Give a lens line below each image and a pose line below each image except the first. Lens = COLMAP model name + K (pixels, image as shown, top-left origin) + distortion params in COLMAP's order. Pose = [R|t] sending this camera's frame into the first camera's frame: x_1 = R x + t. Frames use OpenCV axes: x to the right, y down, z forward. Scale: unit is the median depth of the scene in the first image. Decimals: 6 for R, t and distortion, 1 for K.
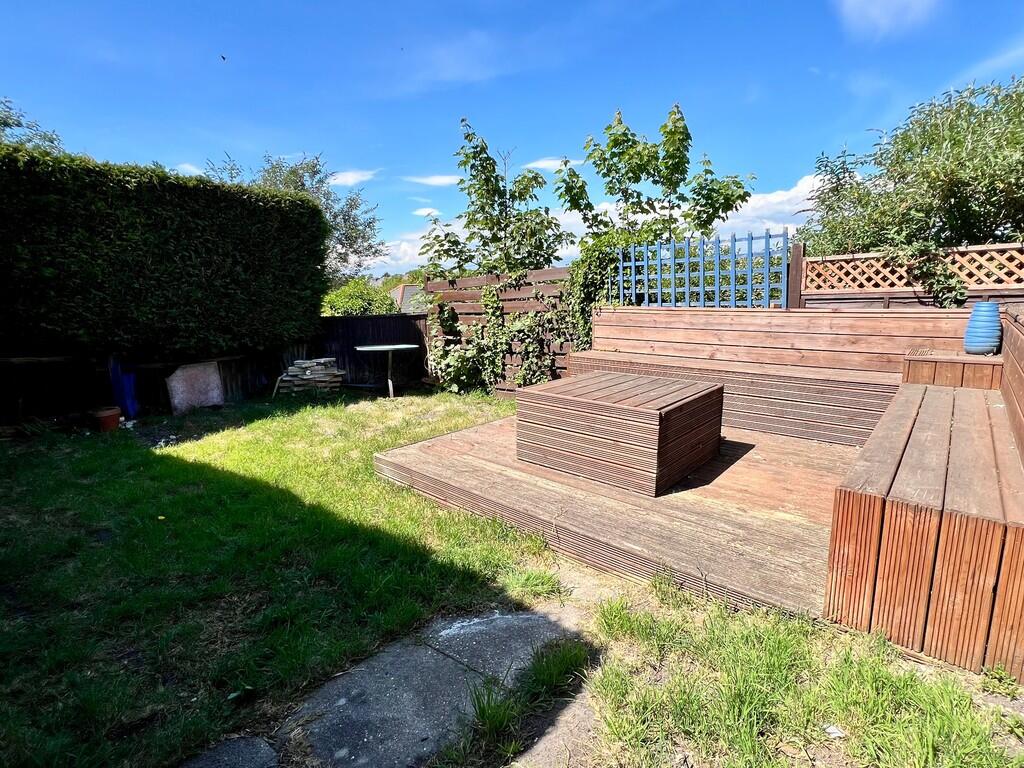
lens RADIAL K [[519.6, 0, 510.5], [0, 519.6, 391.4], [0, 0, 1]] dist [-0.003670, 0.002622]
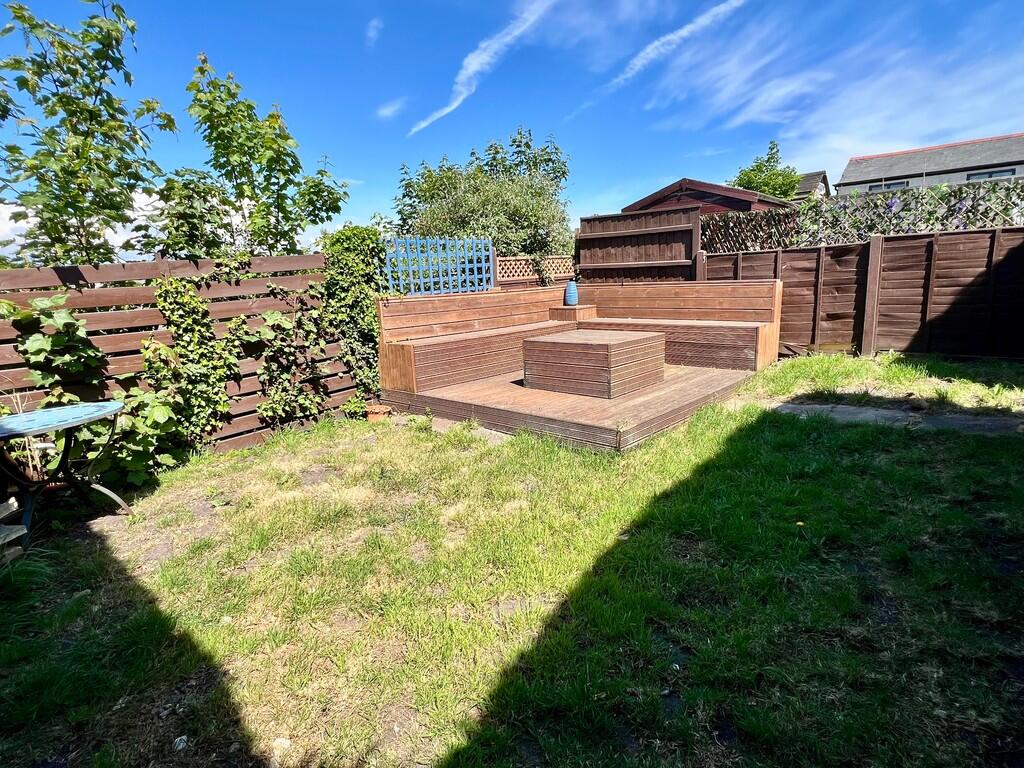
lens RADIAL K [[519.6, 0, 516.0], [0, 519.6, 379.3], [0, 0, 1]] dist [-0.003670, 0.002622]
pose [[0.008434, -0.171111, 0.985216, -0.932132], [0.235449, 0.957890, 0.164349, -0.138024], [-0.971850, 0.230582, 0.048367, 0.871562]]
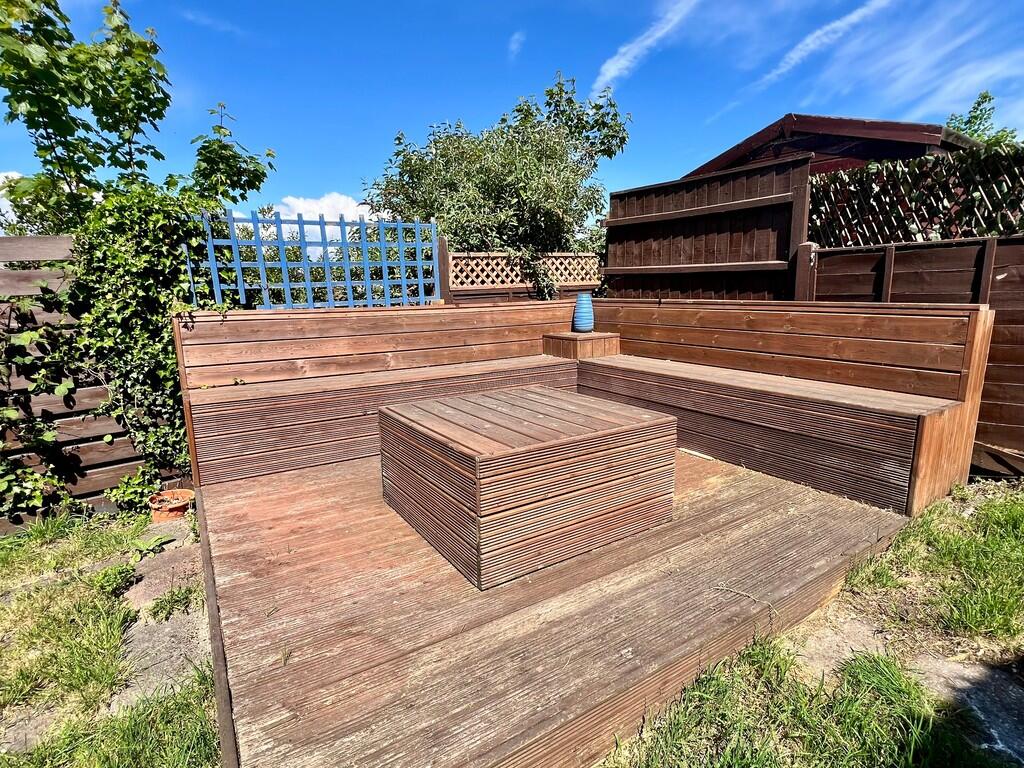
lens RADIAL K [[519.6, 0, 508.3], [0, 519.6, 380.2], [0, 0, 1]] dist [-0.003670, 0.002622]
pose [[0.252639, -0.150337, 0.955810, -0.337365], [0.197142, 0.975131, 0.101267, -0.092555], [-0.947264, 0.162846, 0.275994, 0.609752]]
